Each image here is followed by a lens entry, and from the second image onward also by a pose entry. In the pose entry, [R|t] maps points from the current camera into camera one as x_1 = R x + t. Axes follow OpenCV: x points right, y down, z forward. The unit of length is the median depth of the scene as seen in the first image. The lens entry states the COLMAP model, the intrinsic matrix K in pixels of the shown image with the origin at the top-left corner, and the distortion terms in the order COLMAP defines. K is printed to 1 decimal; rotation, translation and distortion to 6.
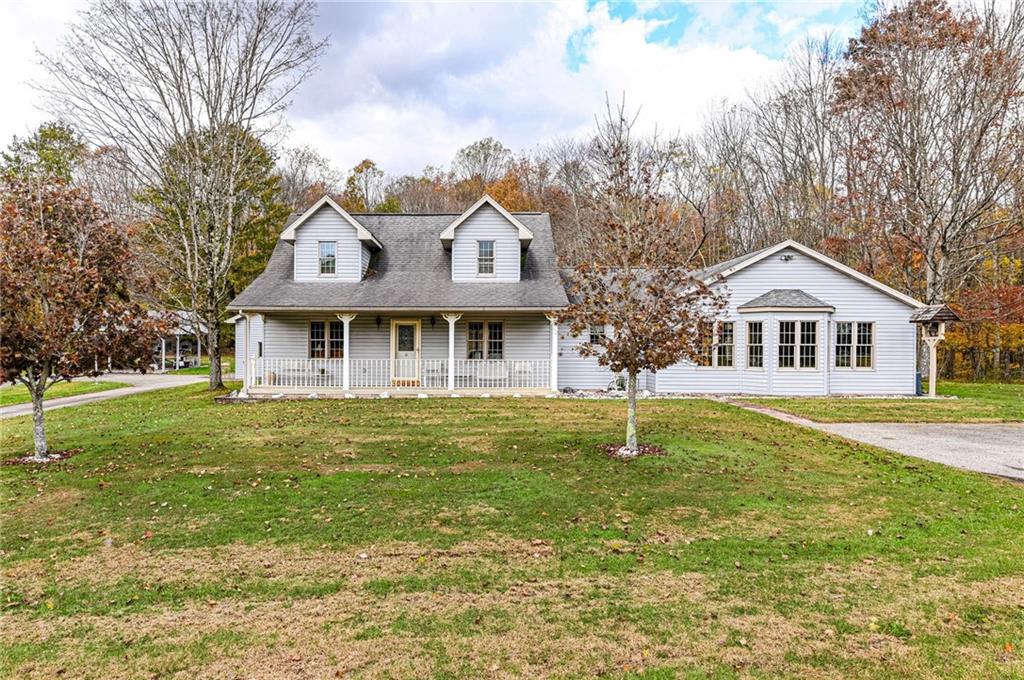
lens RADIAL K [[643.3, 0, 511.9], [0, 643.3, 338.6], [0, 0, 1]] dist [-0.000070, 0.001616]
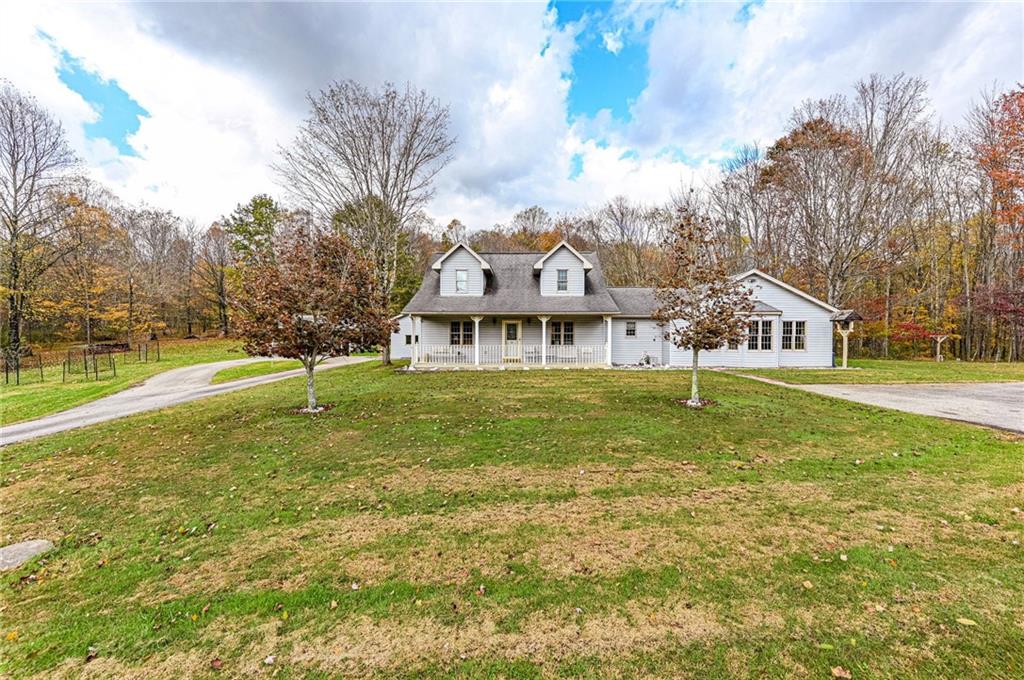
lens RADIAL K [[397.1, 0, 511.5], [0, 397.1, 339.2], [0, 0, 1]] dist [-0.001112, 0.000985]
pose [[0.999848, -0.002772, 0.017190, -0.188963], [0.002541, 0.999906, 0.013442, 0.004228], [-0.017225, -0.013396, 0.999762, 0.031773]]
